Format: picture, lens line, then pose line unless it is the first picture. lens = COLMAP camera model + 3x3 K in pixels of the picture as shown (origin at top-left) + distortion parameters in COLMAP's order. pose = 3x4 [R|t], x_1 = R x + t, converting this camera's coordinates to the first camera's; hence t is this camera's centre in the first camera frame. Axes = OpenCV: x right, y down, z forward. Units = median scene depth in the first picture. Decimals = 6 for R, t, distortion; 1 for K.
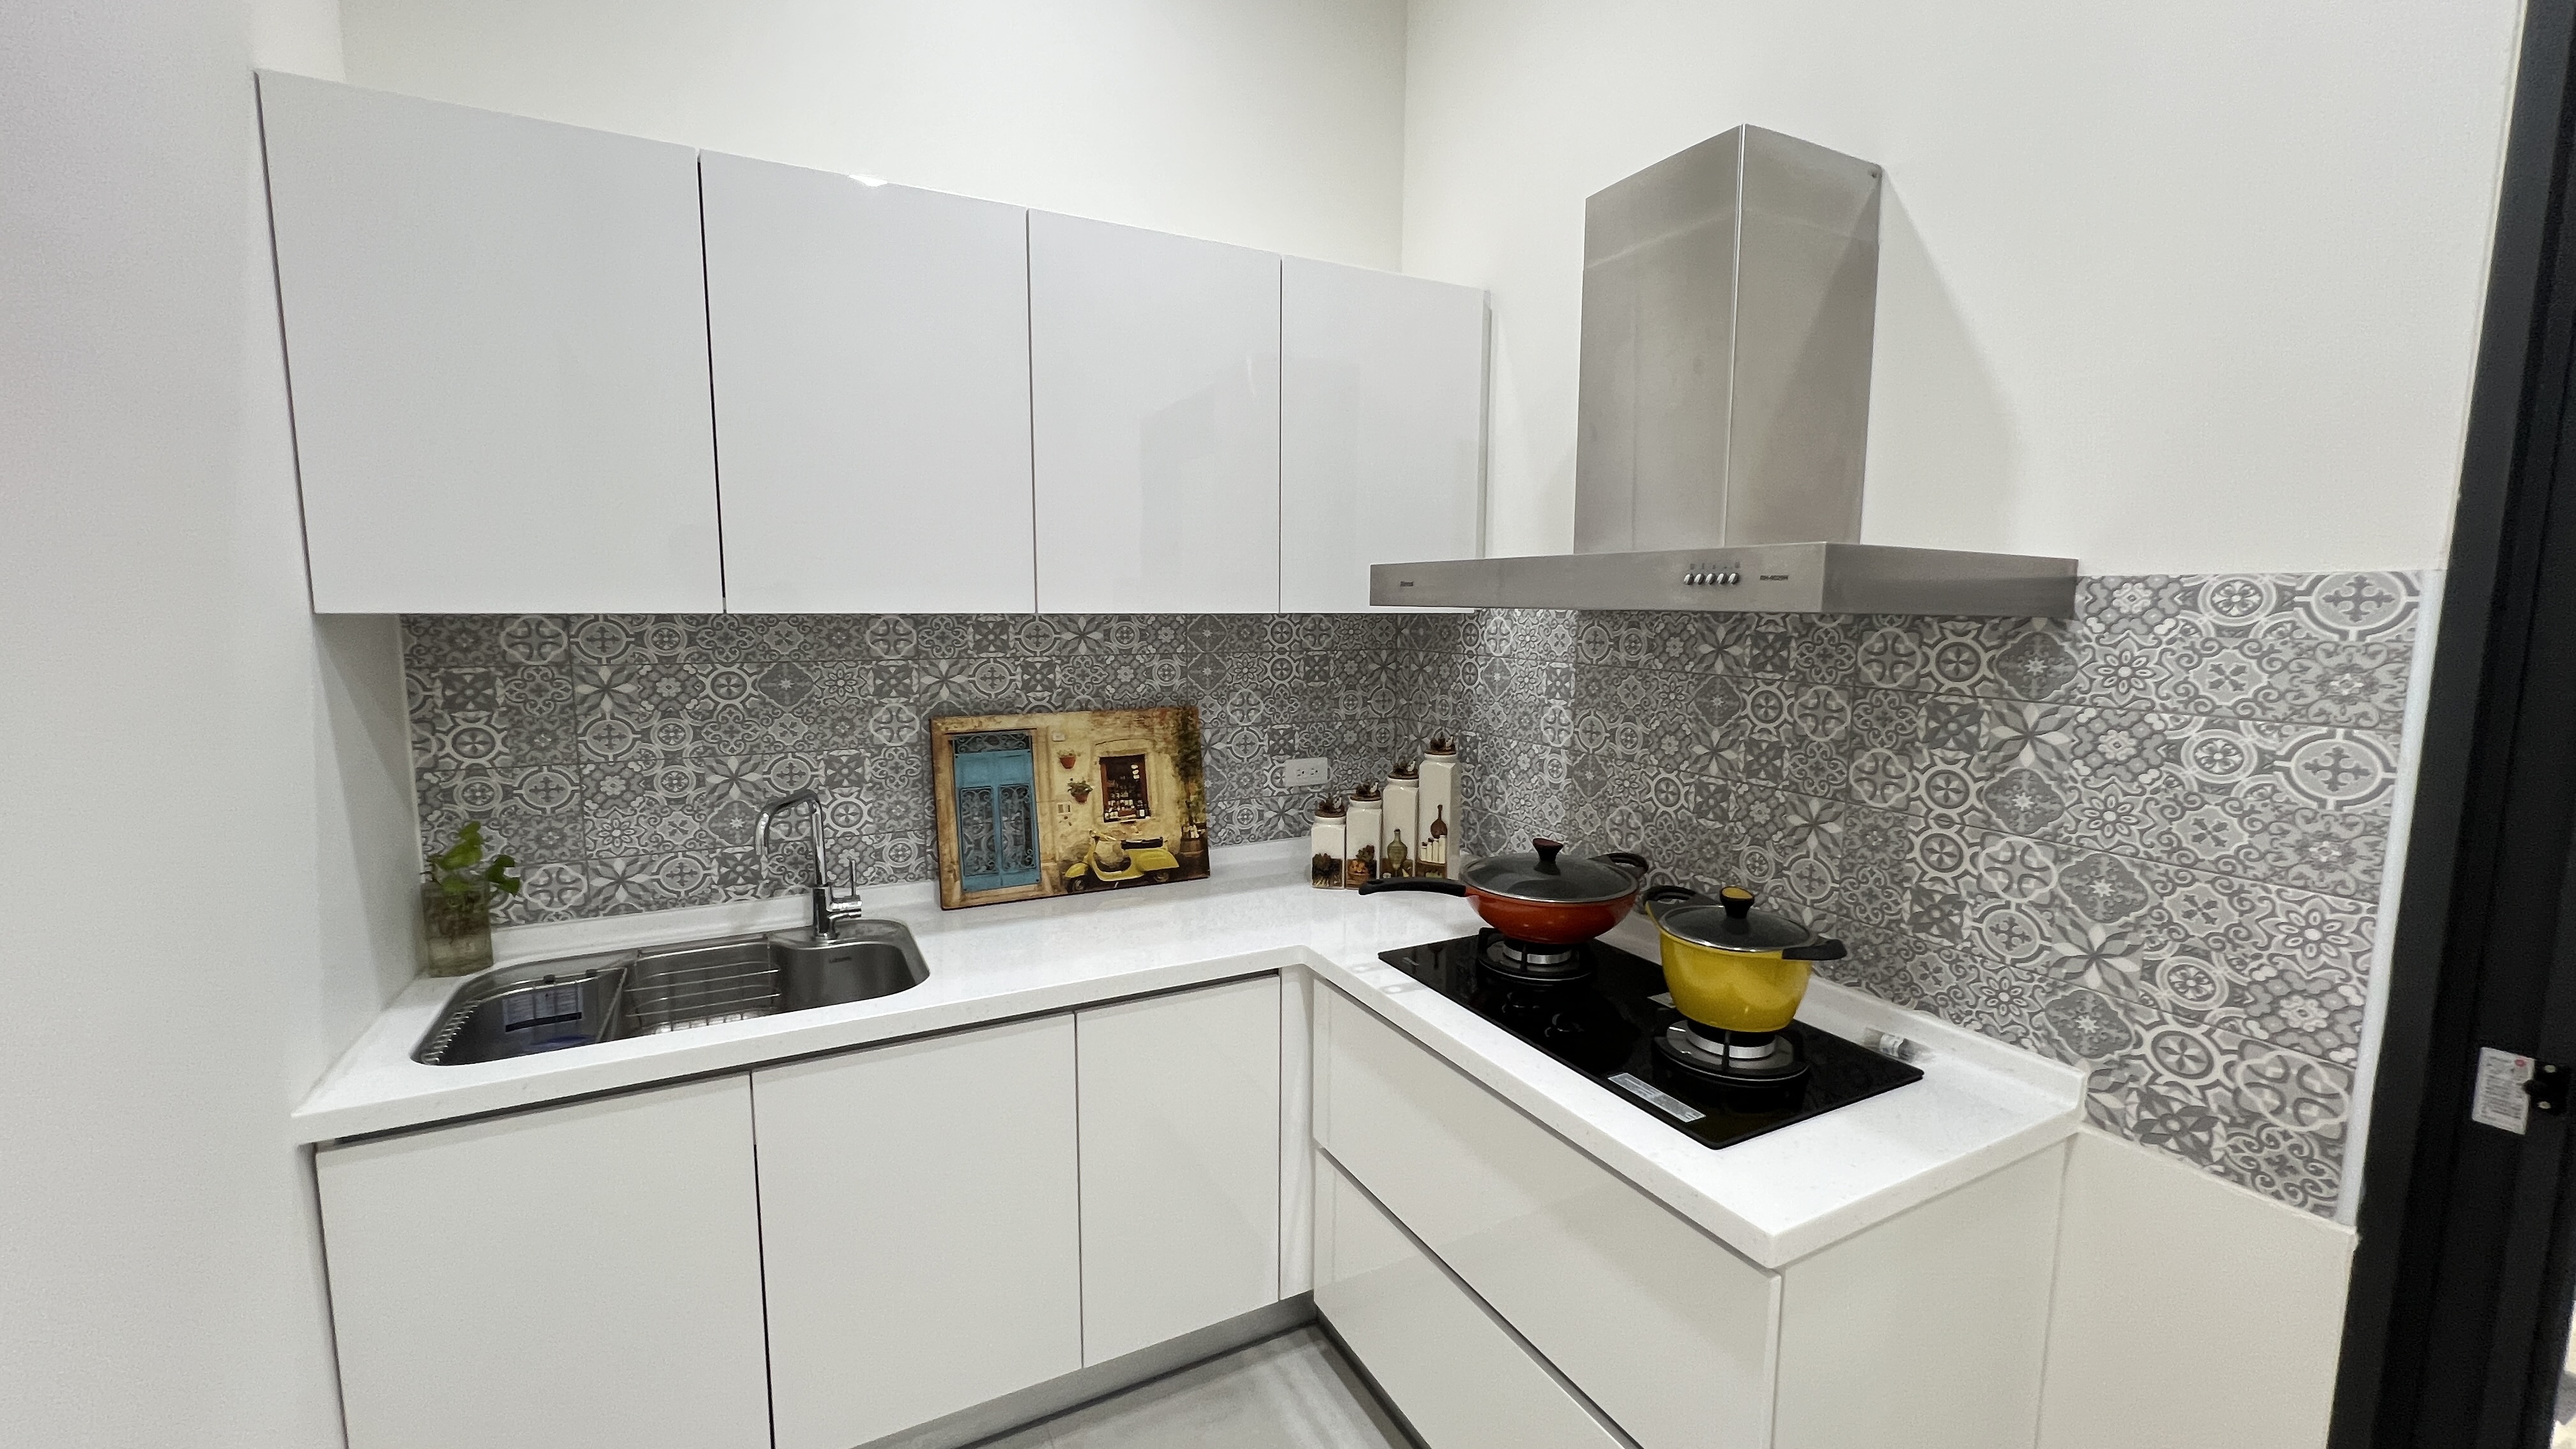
lens RADIAL K [[1025.0, 0, 1288.9], [0, 1025.0, 724.0], [0, 0, 1]] dist [0.001041, 0.000808]
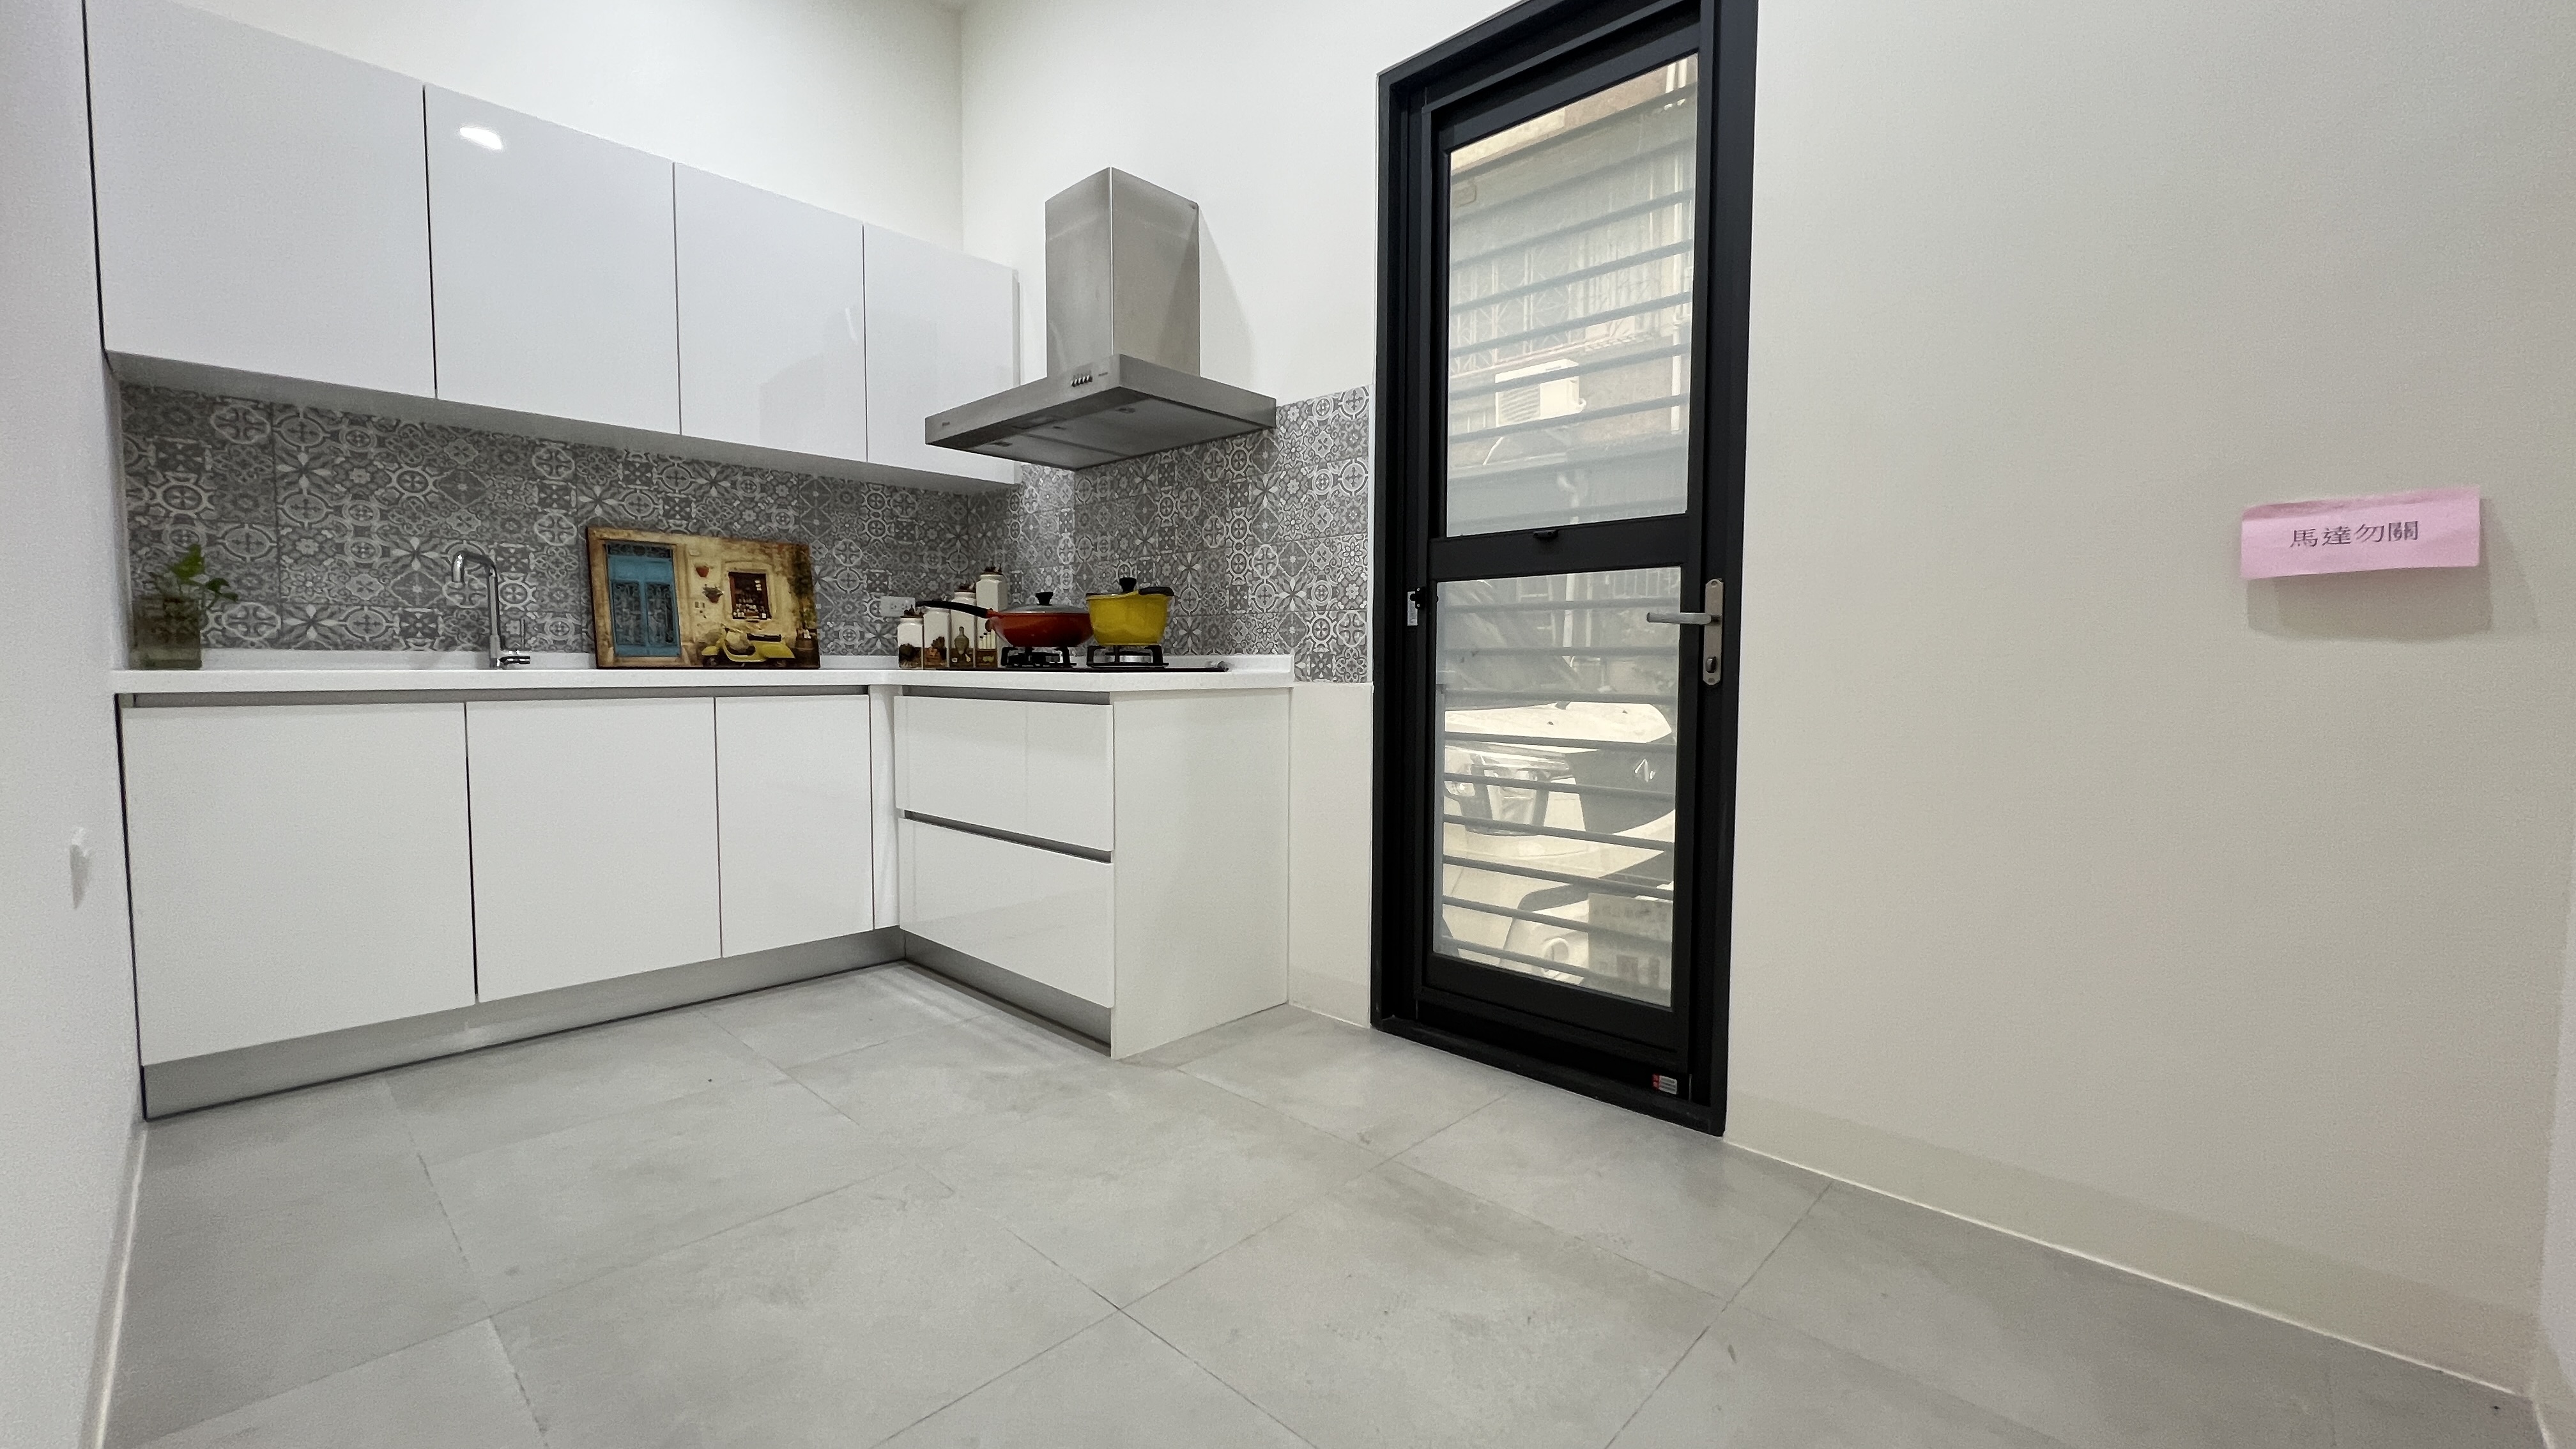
lens RADIAL K [[1025.0, 0, 1281.9], [0, 1025.0, 721.1], [0, 0, 1]] dist [0.001041, 0.000808]
pose [[0.947587, -0.019580, 0.318898, 0.086482], [0.039837, 0.997572, -0.057125, 0.408249], [-0.317006, 0.066835, 0.946066, -0.603767]]
